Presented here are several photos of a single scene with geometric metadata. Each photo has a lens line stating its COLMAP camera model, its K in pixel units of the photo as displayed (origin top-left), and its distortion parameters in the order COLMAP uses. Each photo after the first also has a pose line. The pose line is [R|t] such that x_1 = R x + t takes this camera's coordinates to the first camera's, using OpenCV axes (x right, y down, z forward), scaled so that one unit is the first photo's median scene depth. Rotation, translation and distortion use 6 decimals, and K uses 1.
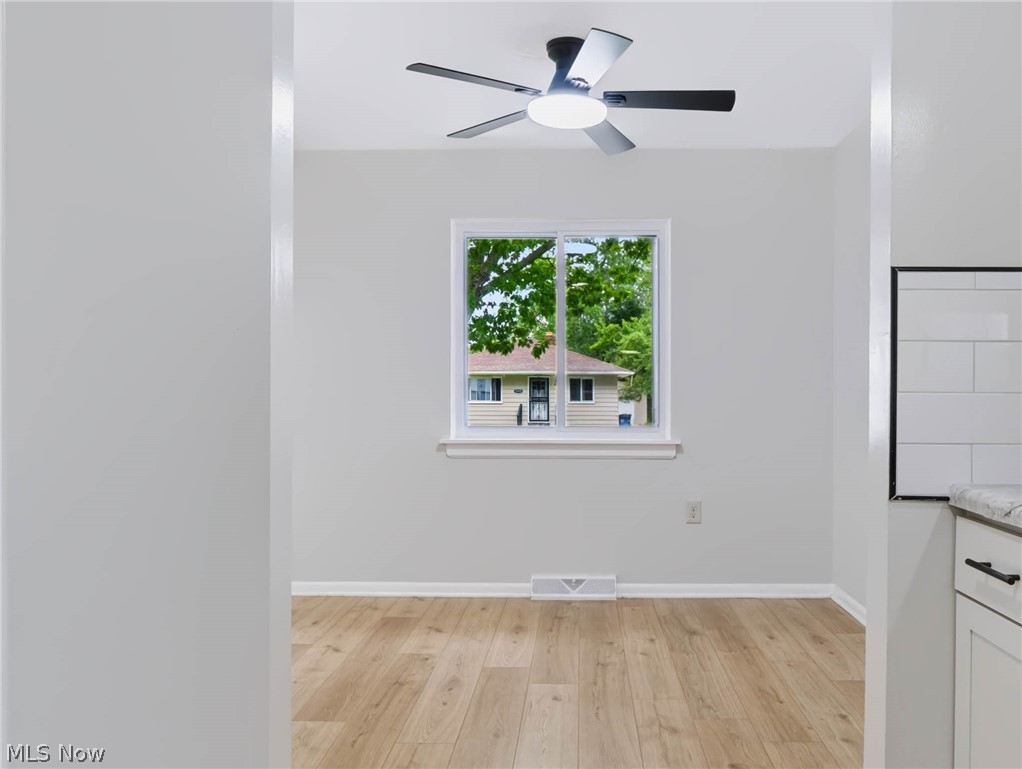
lens RADIAL K [[775.7, 0, 524.4], [0, 775.7, 392.8], [0, 0, 1]] dist [0.006810, 0.001189]
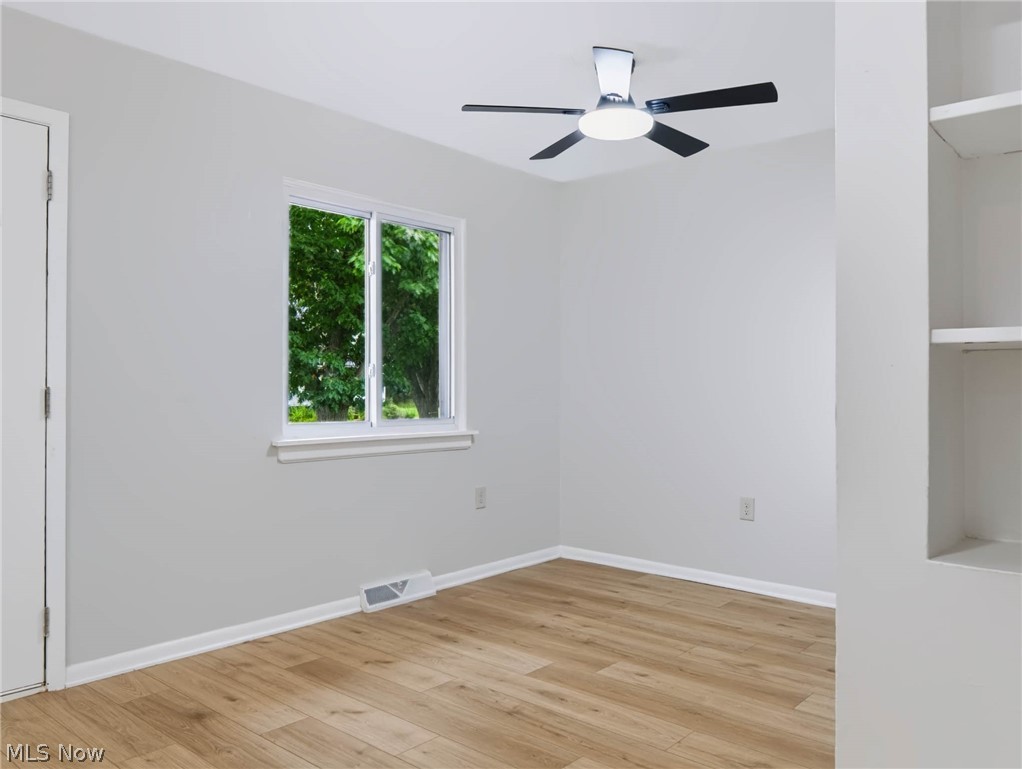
lens RADIAL K [[768.5, 0, 511.0], [0, 768.5, 384.5], [0, 0, 1]] dist [-0.001534, -0.003134]
pose [[0.654302, 0.005839, 0.756211, -0.670022], [-0.010854, 0.999940, 0.001671, -0.004618], [-0.756156, -0.009301, 0.654326, 0.341728]]
